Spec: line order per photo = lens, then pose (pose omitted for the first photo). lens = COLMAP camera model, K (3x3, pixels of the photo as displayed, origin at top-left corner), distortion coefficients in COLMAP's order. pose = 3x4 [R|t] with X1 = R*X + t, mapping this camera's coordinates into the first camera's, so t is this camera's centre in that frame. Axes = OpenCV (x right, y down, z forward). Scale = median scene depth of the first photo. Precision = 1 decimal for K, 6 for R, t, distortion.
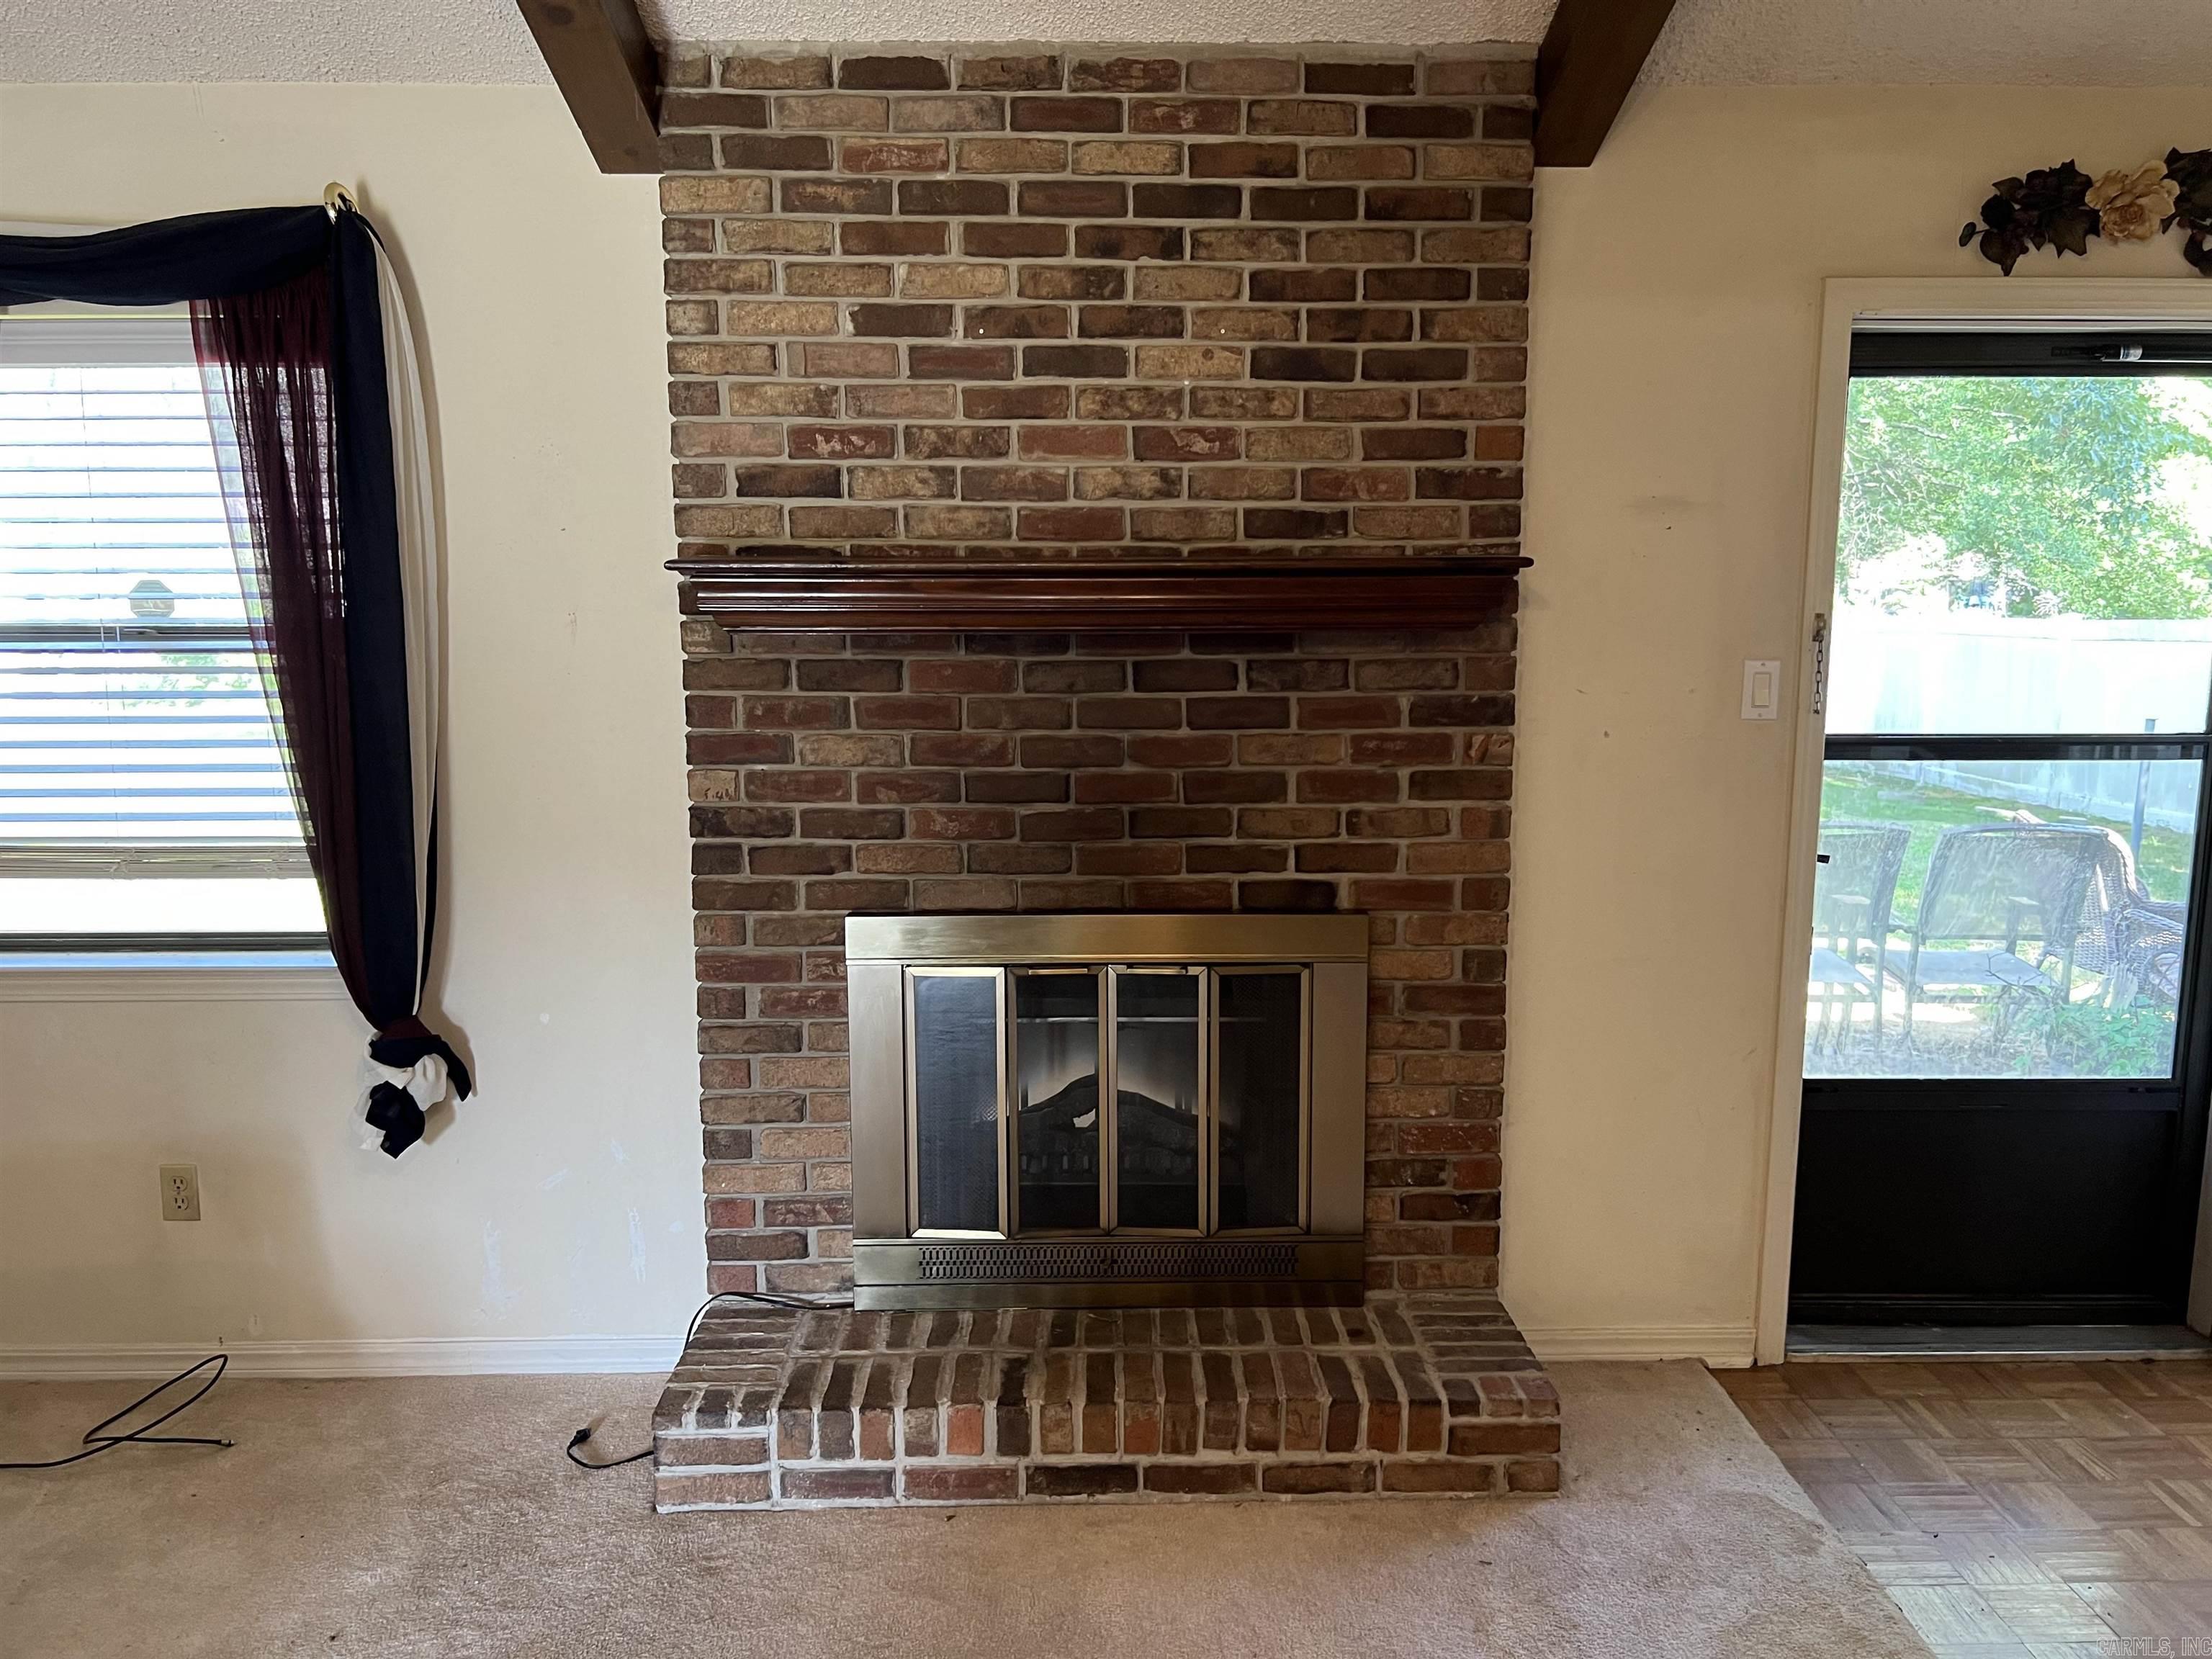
lens RADIAL K [[1693.3, 0, 1099.5], [0, 1693.3, 831.1], [0, 0, 1]] dist [0.049995, -0.069517]
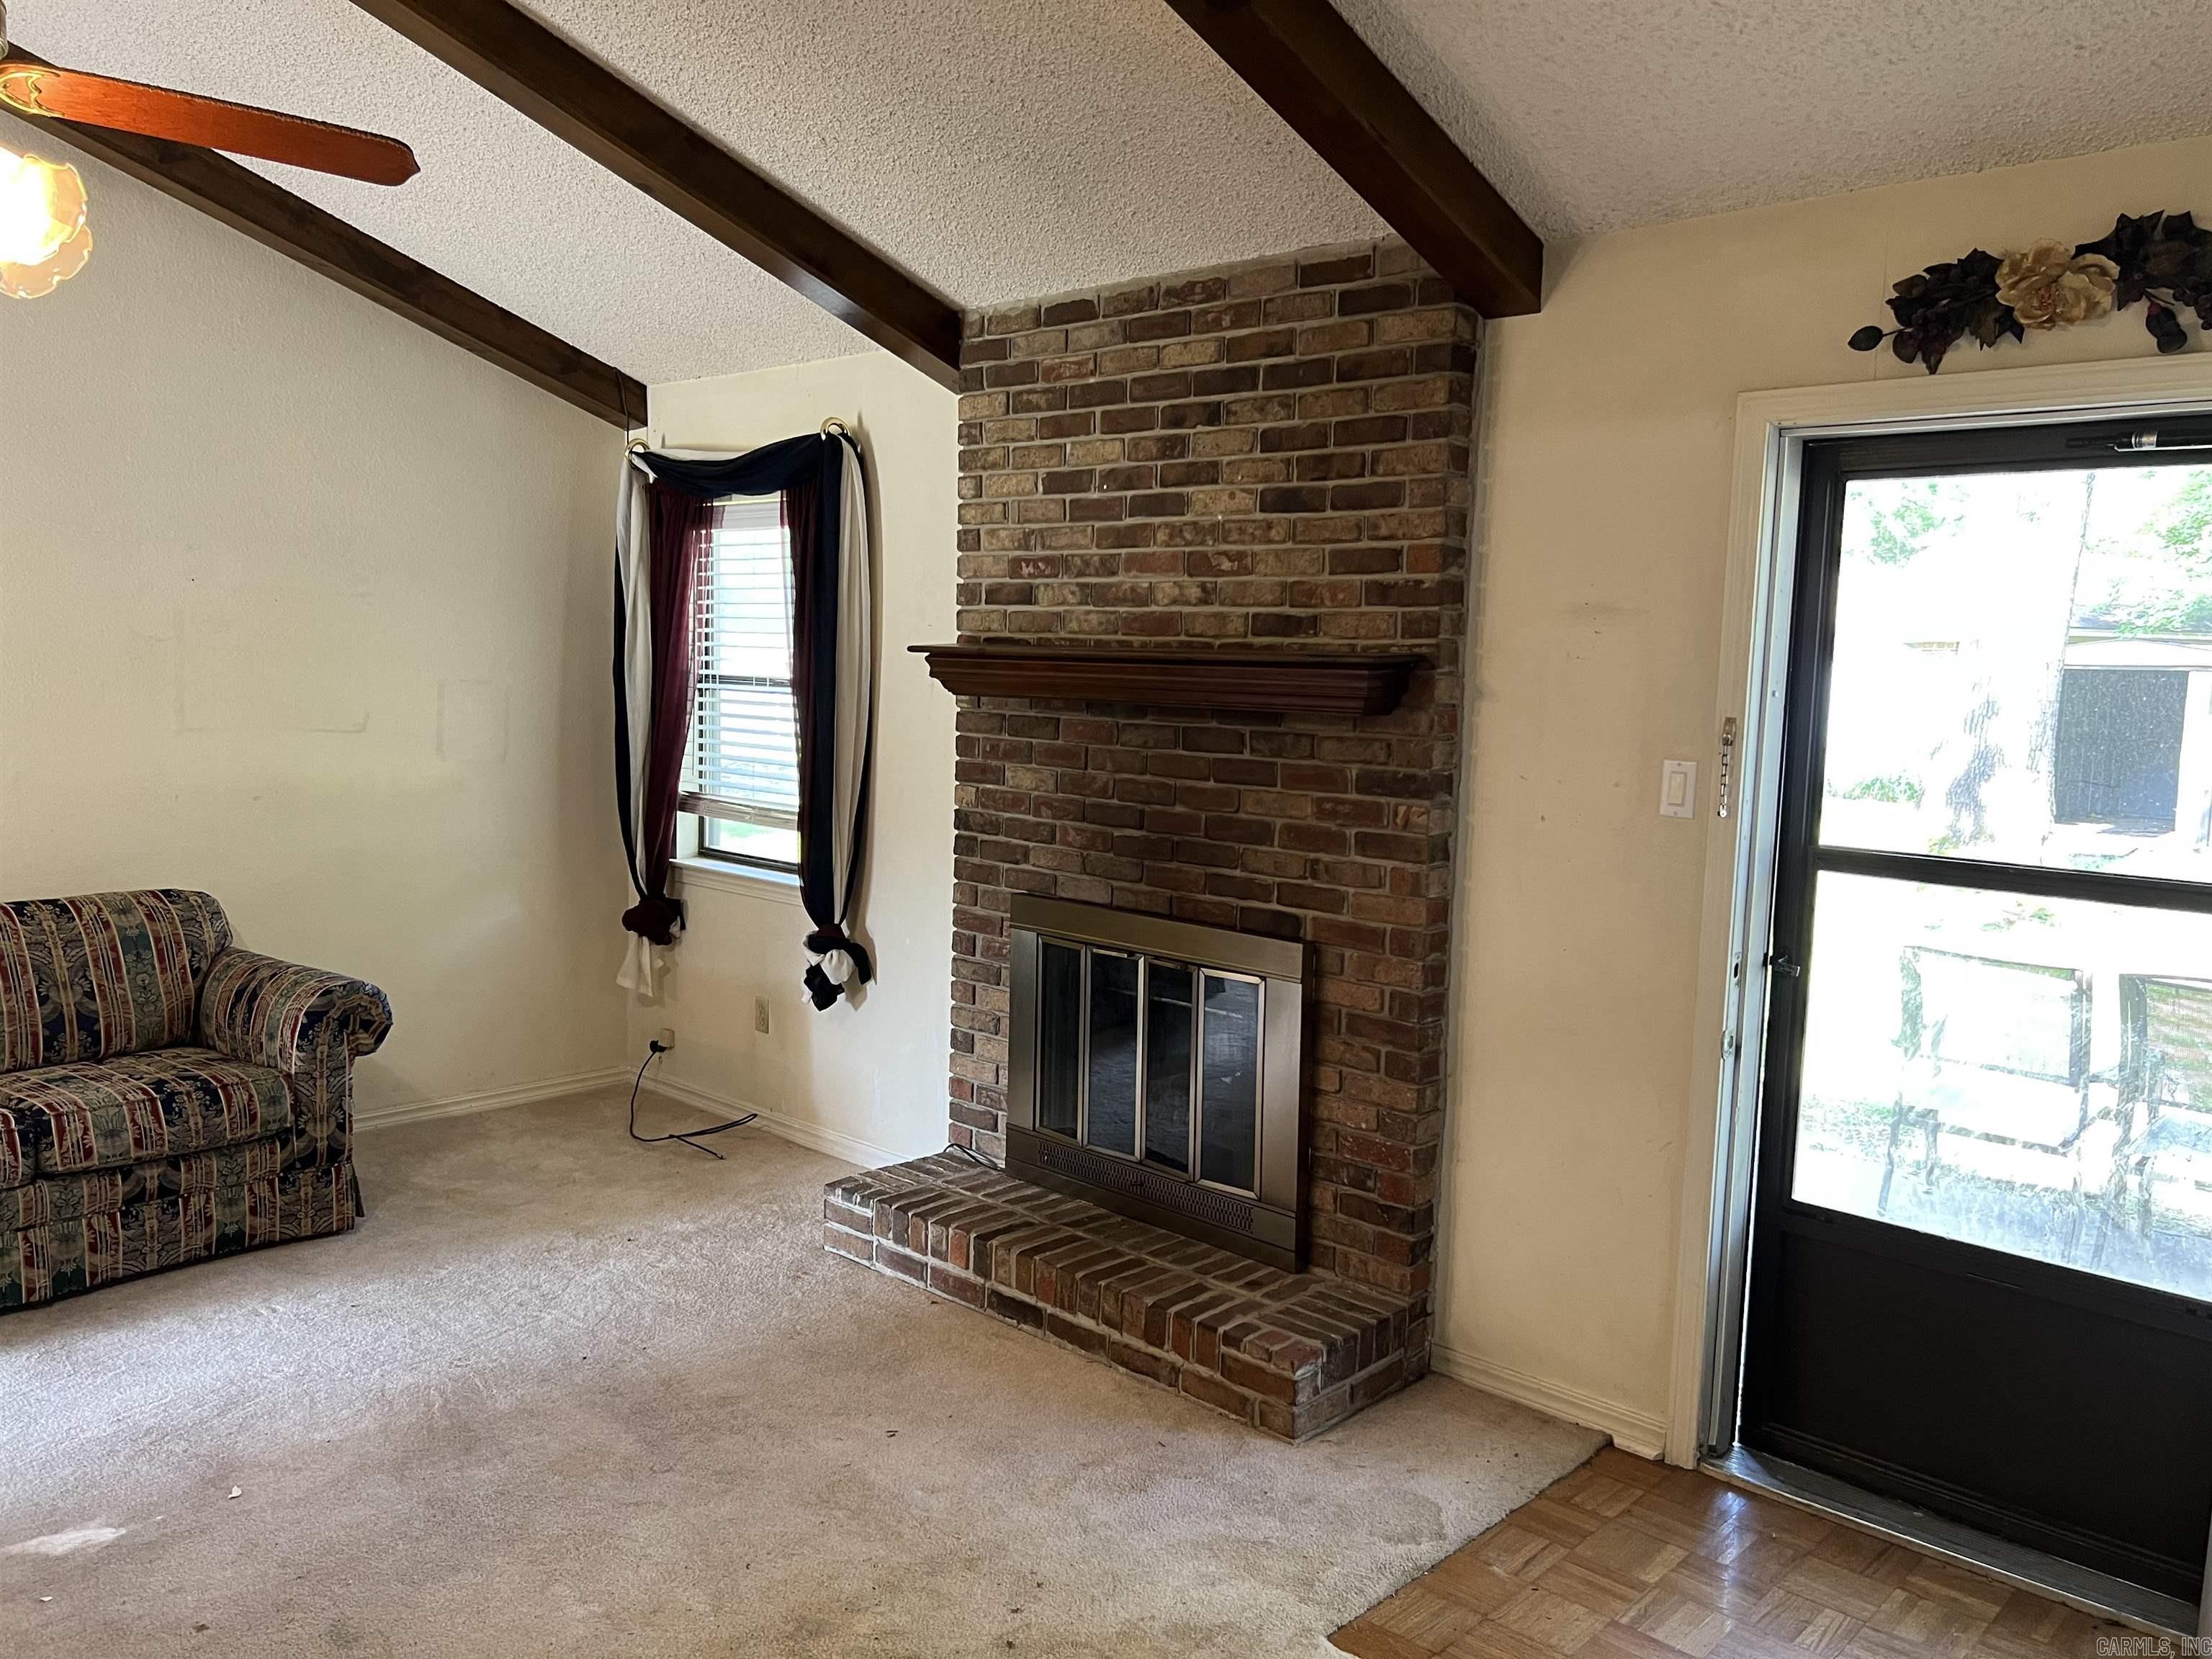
lens RADIAL K [[1693.3, 0, 1099.9], [0, 1693.3, 825.7], [0, 0, 1]] dist [0.049995, -0.069517]
pose [[0.711325, 0.093030, -0.696679, 0.907852], [-0.126199, 0.991998, 0.003613, -0.021520], [0.691440, 0.085351, 0.717374, 0.021247]]
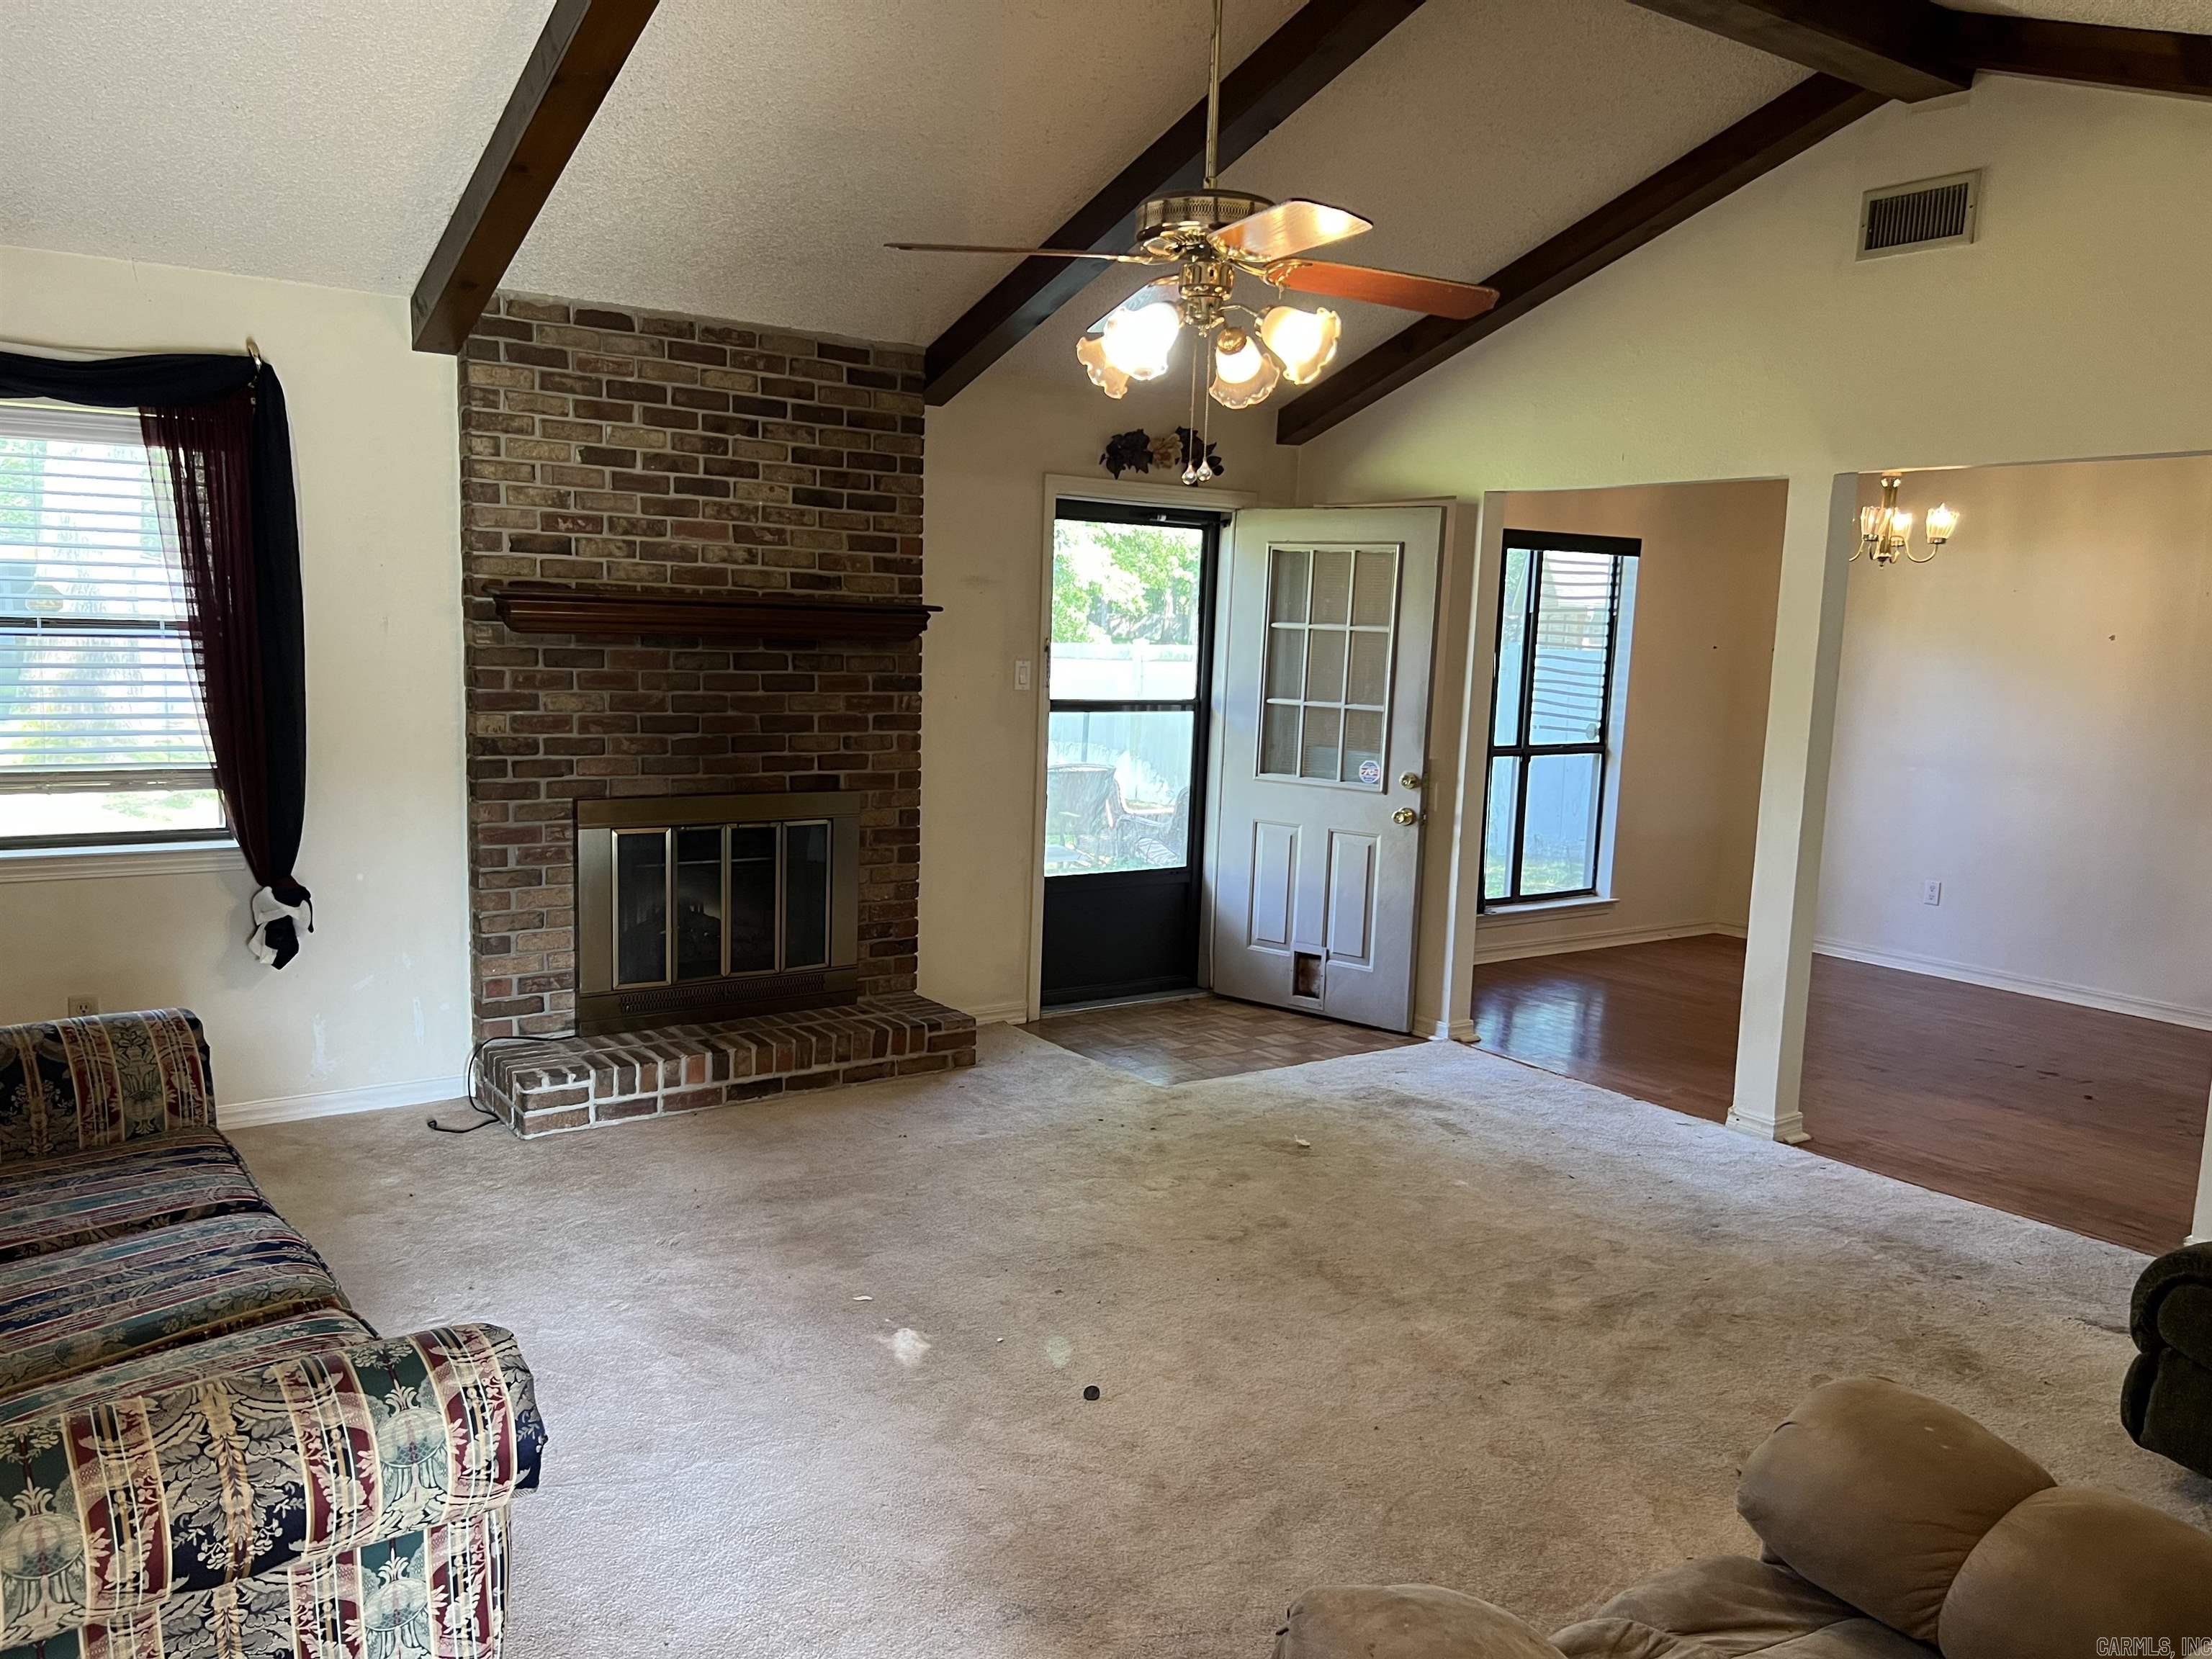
lens RADIAL K [[1693.3, 0, 1159.8], [0, 1693.3, 835.9], [0, 0, 1]] dist [0.049995, -0.069517]
pose [[0.808186, -0.045214, 0.587190, -0.693444], [0.047345, 0.998810, 0.011746, 0.094977], [-0.587022, 0.018308, 0.809364, -0.736423]]
